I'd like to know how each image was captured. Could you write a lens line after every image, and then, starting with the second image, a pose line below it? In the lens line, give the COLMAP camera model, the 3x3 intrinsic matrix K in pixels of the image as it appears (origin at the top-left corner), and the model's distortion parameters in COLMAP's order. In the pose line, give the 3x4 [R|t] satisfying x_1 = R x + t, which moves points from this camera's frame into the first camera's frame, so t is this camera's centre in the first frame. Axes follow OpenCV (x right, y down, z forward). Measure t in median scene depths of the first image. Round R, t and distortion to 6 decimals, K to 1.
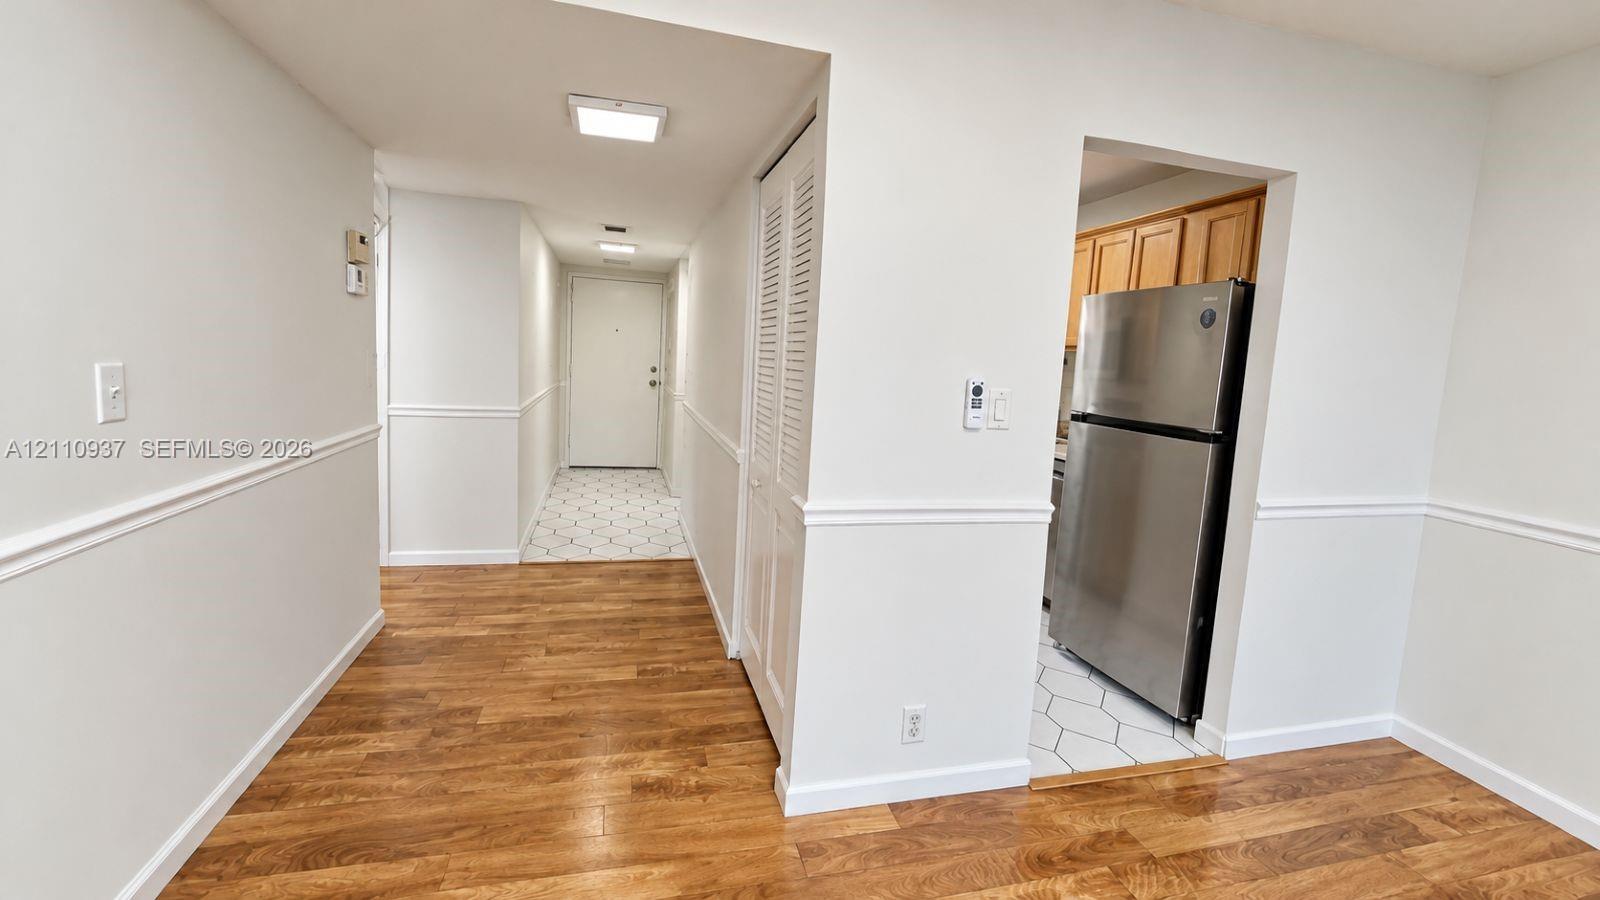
lens RADIAL K [[636.8, 0, 804.5], [0, 636.8, 428.0], [0, 0, 1]] dist [-0.020841, -0.000220]
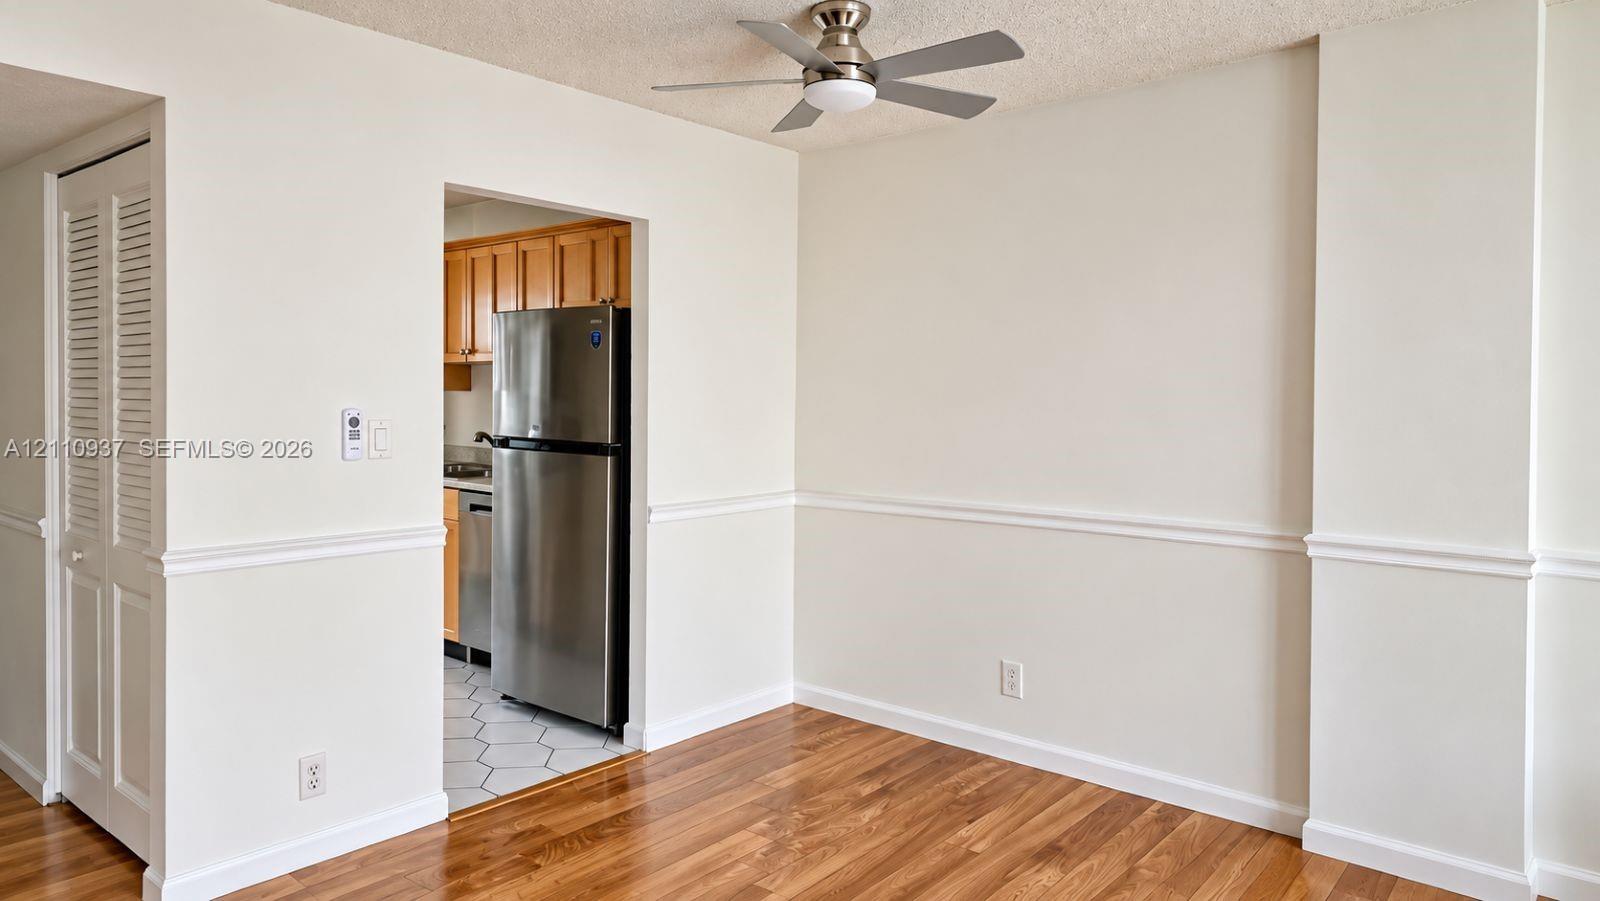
lens RADIAL K [[1007.7, 0, 833.1], [0, 1007.7, 406.7], [0, 0, 1]] dist [-0.010398, -0.002882]
pose [[0.806842, -0.053698, 0.588321, -0.046961], [0.092586, 0.995048, -0.036153, 0.038440], [-0.583467, 0.083640, 0.807819, -0.627088]]
